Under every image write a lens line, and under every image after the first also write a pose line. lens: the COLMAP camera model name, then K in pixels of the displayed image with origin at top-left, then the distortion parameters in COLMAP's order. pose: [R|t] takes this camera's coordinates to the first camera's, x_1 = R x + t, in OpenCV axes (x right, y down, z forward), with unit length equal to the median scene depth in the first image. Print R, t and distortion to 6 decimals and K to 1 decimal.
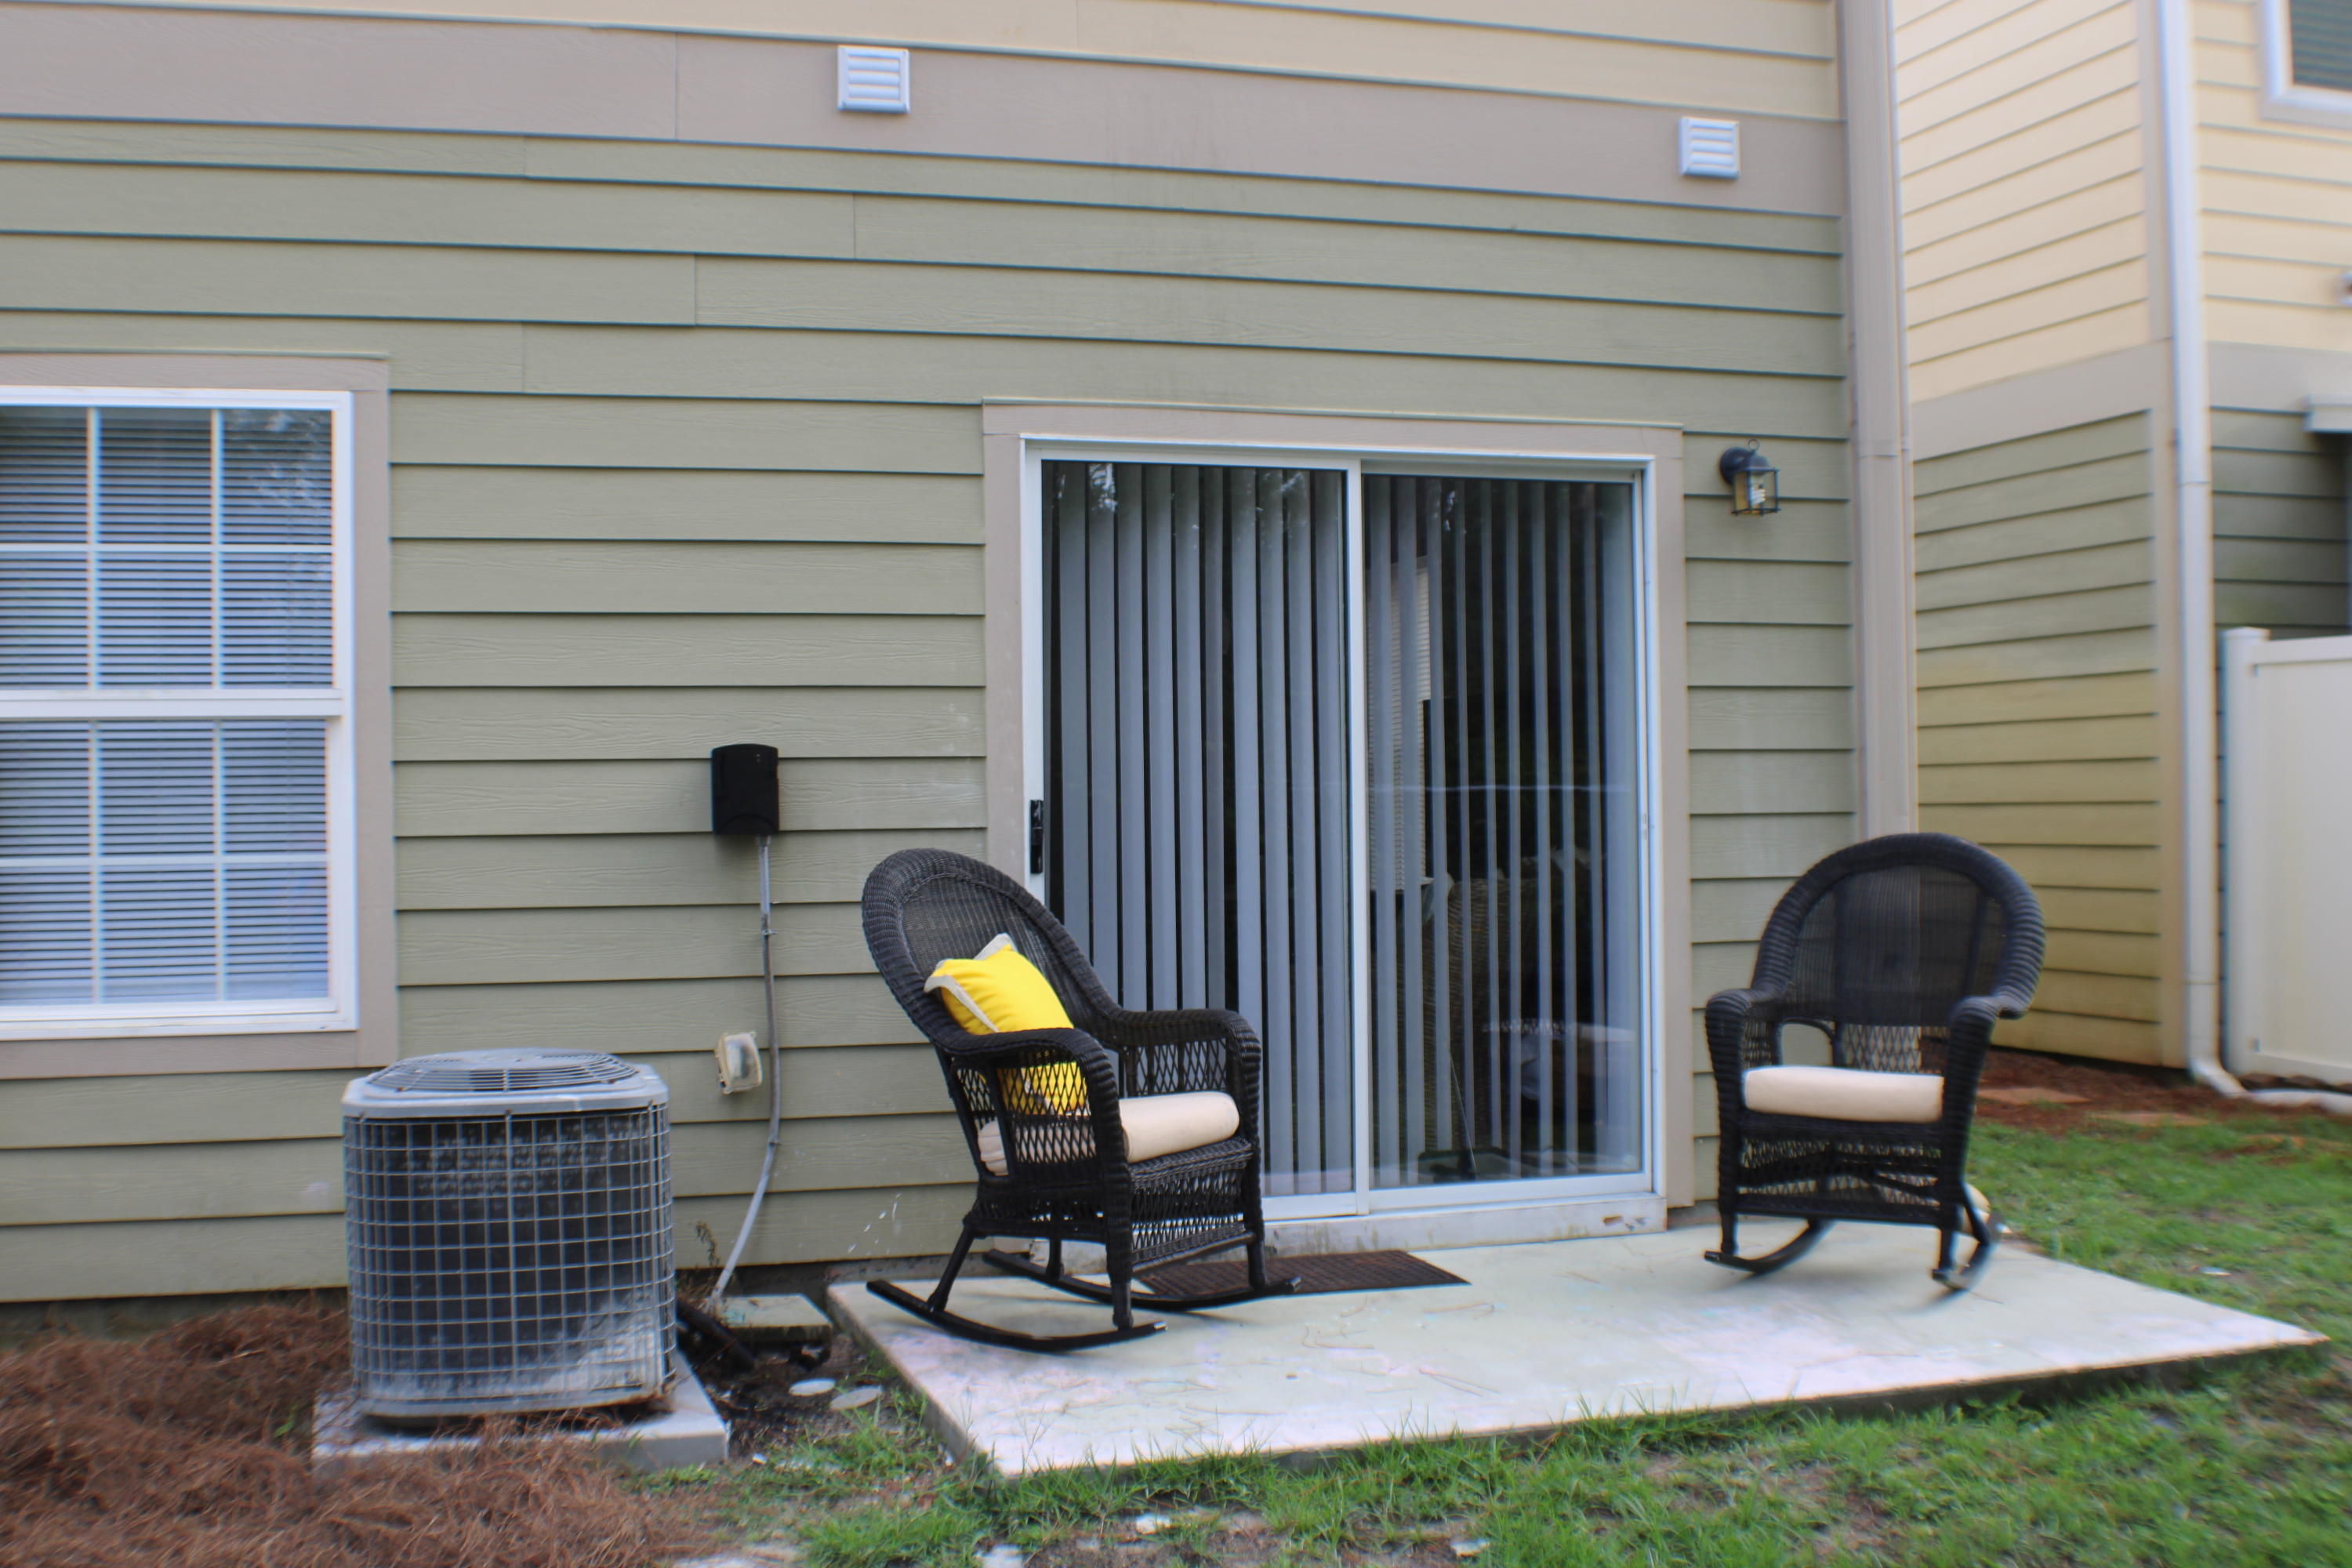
lens RADIAL K [[2607.5, 0, 1174.7], [0, 2607.5, 790.8], [0, 0, 1]] dist [-0.117824, 0.000000]
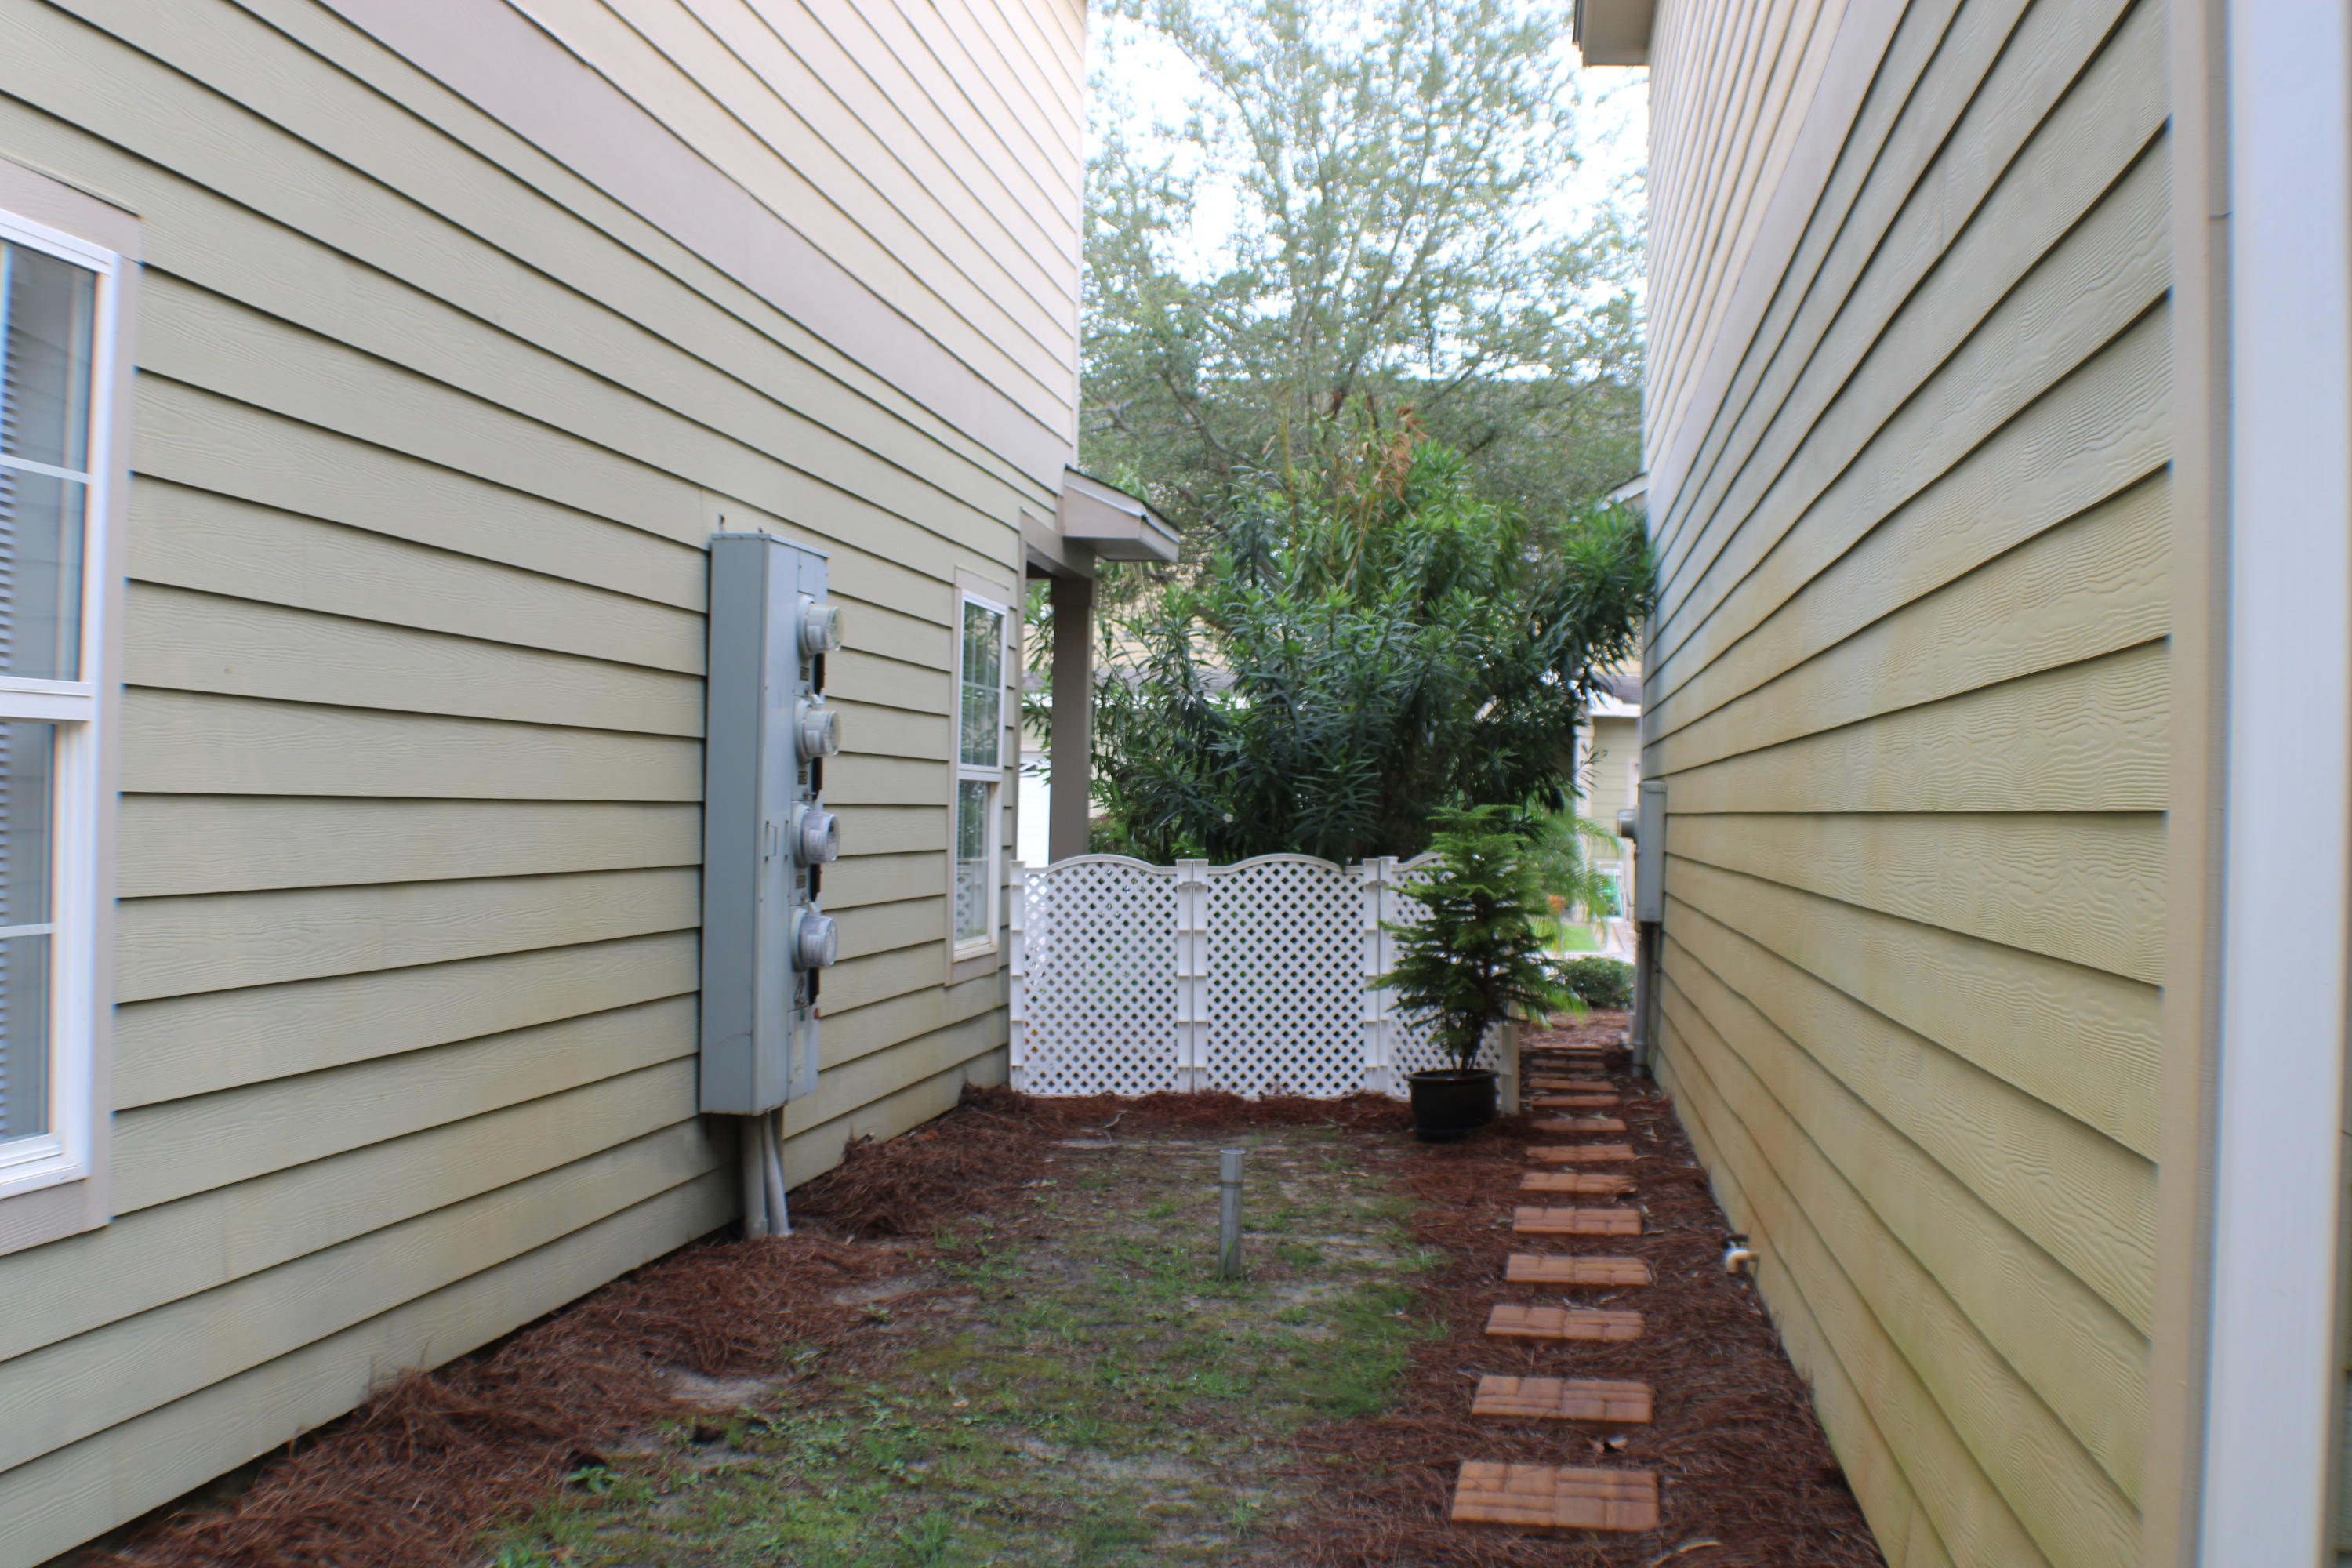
lens RADIAL K [[2607.5, 0, 1175.6], [0, 2607.5, 777.6], [0, 0, 1]] dist [-0.117824, 0.000000]
pose [[0.413744, 0.004436, 0.910382, -0.774090], [-0.008182, 0.999966, -0.001154, -0.014921], [-0.910356, -0.006971, 0.413766, 0.426300]]
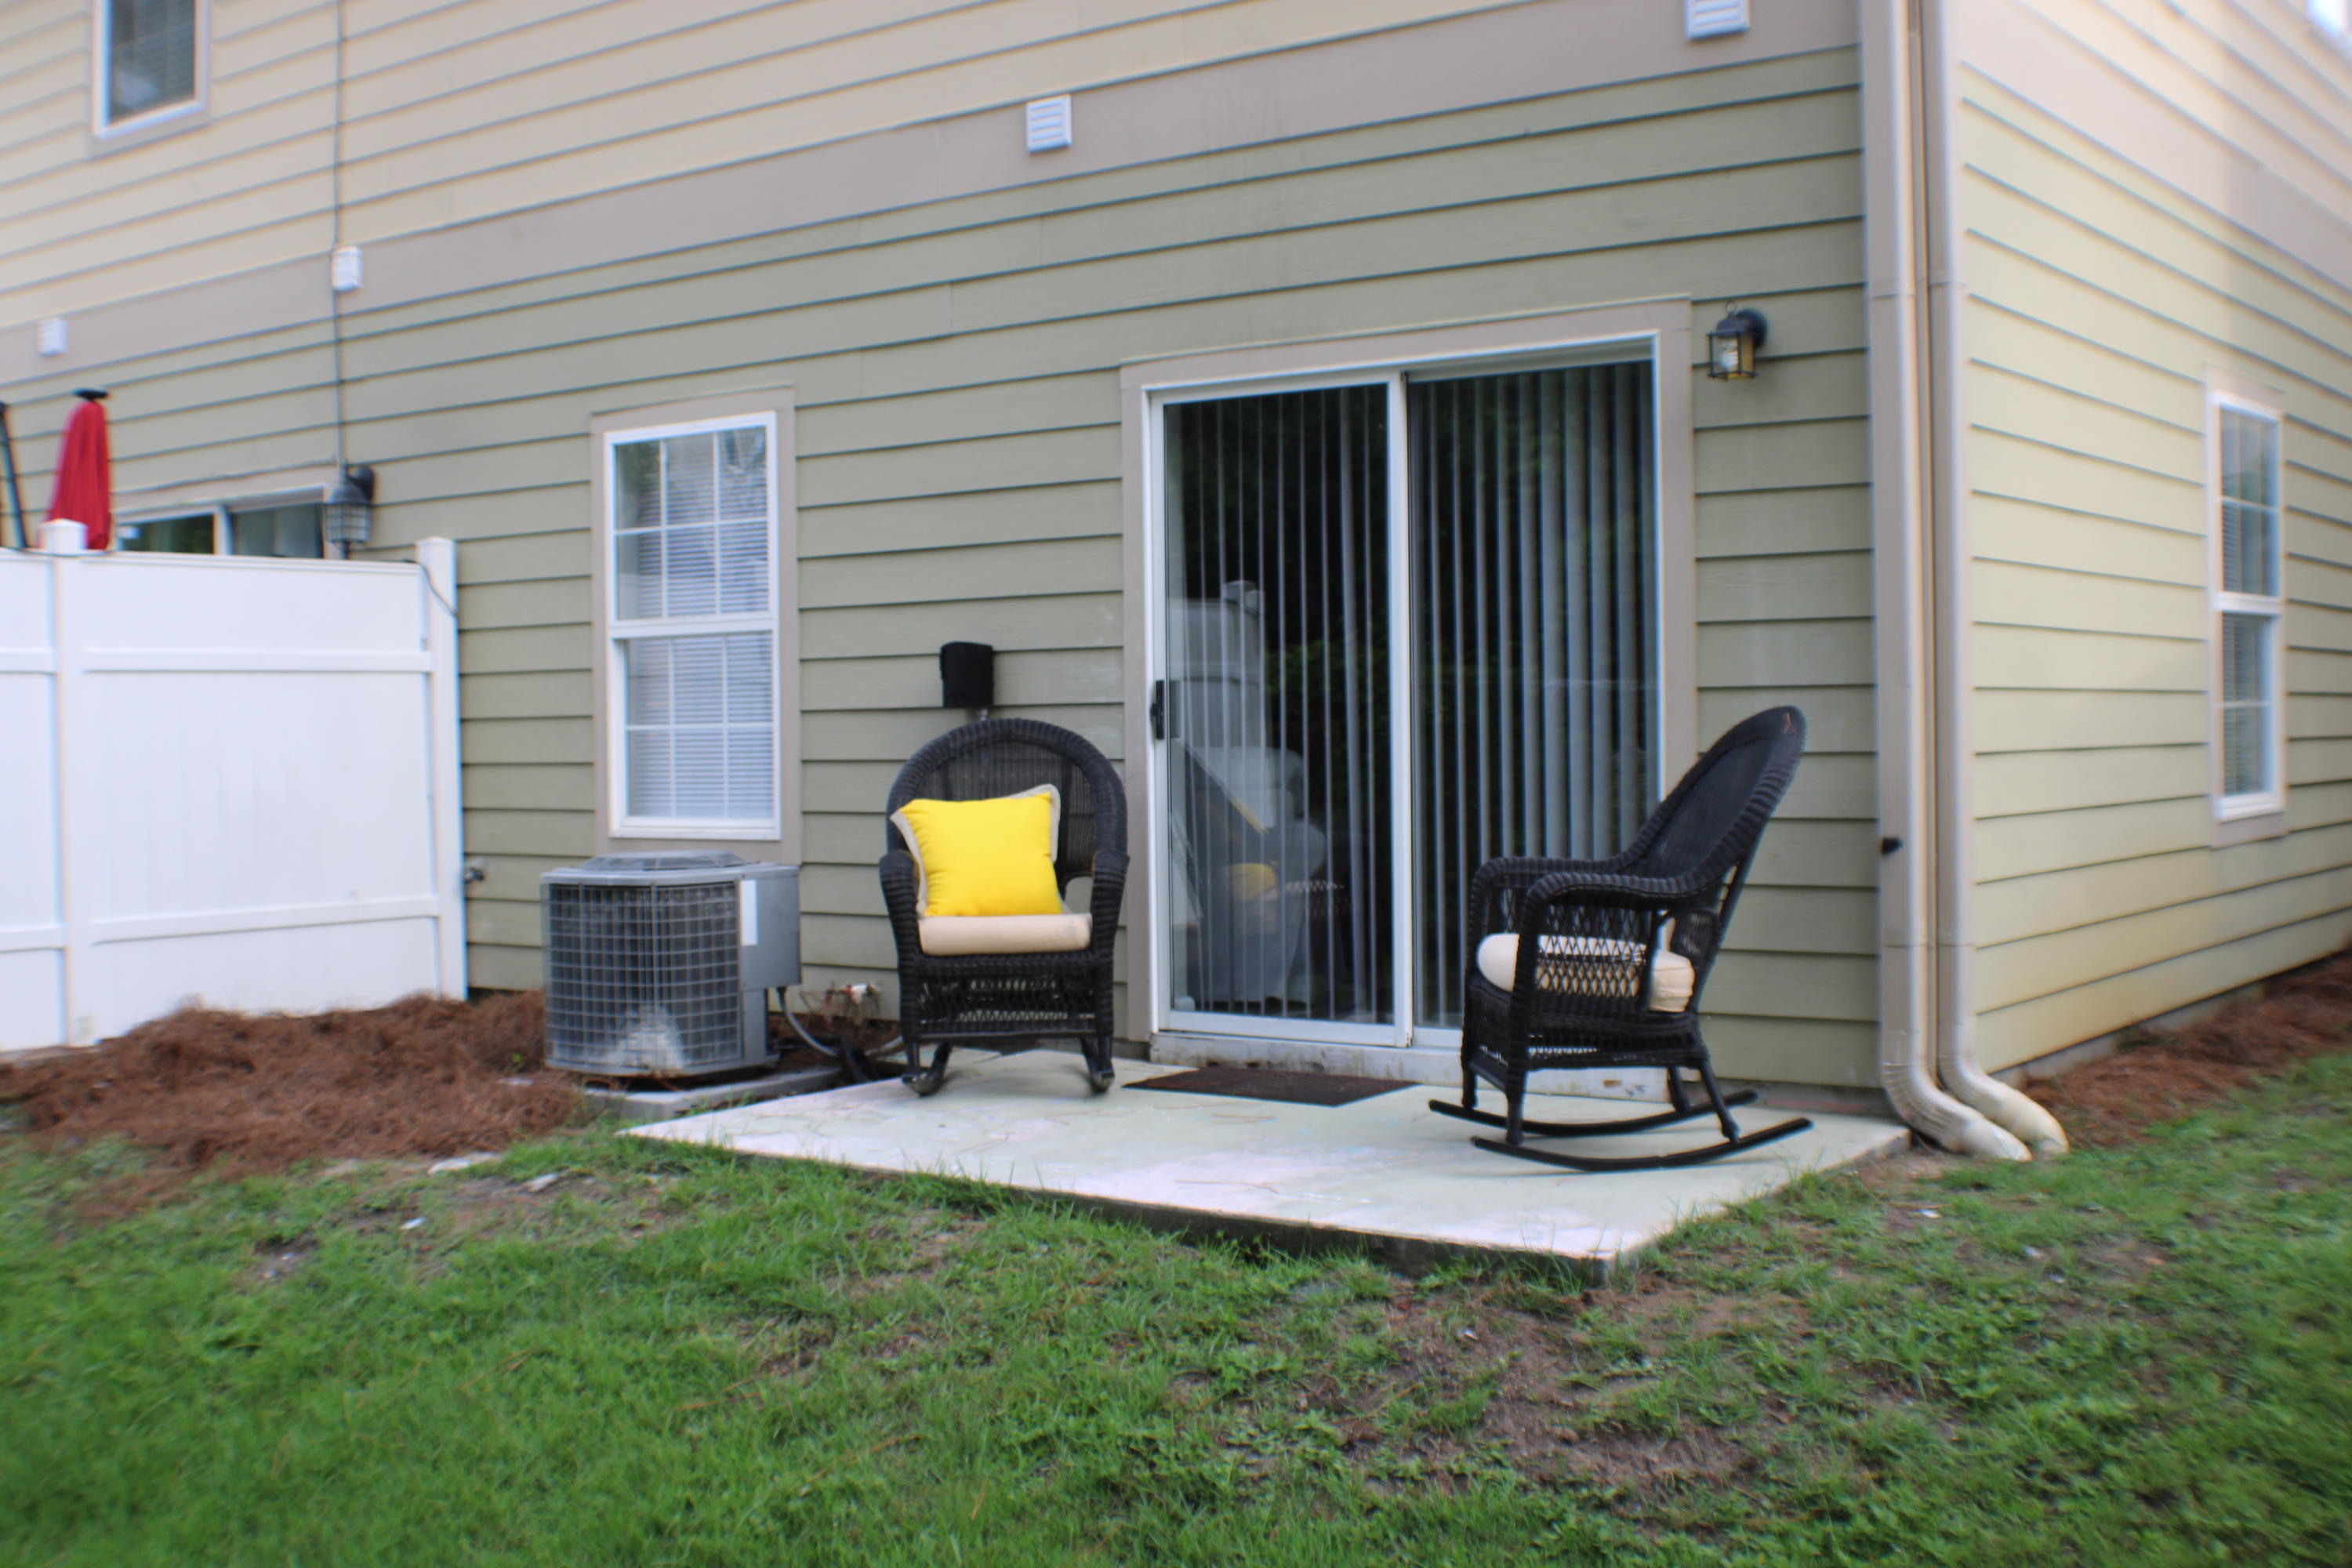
lens RADIAL K [[2607.5, 0, 1174.1], [0, 2607.5, 784.5], [0, 0, 1]] dist [-0.117824, 0.000000]
pose [[0.593348, 0.020861, -0.804675, 0.963364], [0.011775, 0.999332, 0.034591, 0.010291], [0.804860, -0.029999, 0.592707, 0.272278]]
